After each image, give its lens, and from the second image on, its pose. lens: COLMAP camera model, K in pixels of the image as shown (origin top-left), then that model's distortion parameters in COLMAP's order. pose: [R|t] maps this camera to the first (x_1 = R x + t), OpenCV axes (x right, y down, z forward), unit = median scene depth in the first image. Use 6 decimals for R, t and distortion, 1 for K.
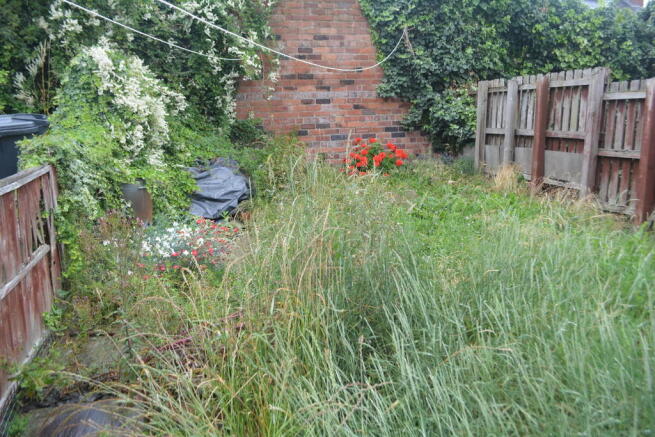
lens RADIAL K [[512.5, 0, 329.5], [0, 512.5, 219.6], [0, 0, 1]] dist [-0.074355, -0.002412]
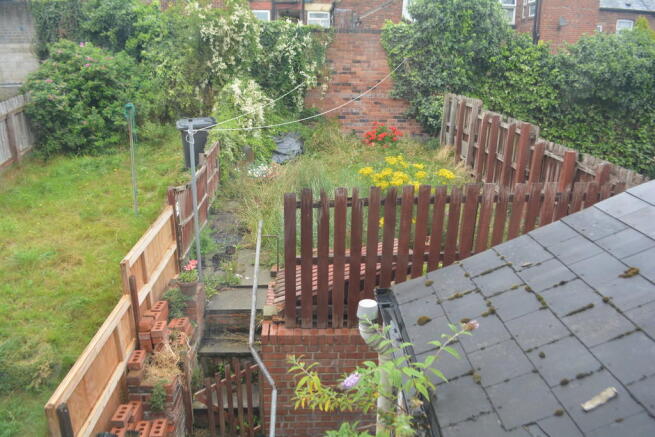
lens RADIAL K [[512.5, 0, 326.6], [0, 512.5, 218.5], [0, 0, 1]] dist [-0.074355, -0.002412]
pose [[0.974884, 0.098898, -0.199550, 0.303356], [-0.078900, 0.991251, 0.105812, -0.011144], [0.208269, -0.087410, 0.974158, -0.795721]]
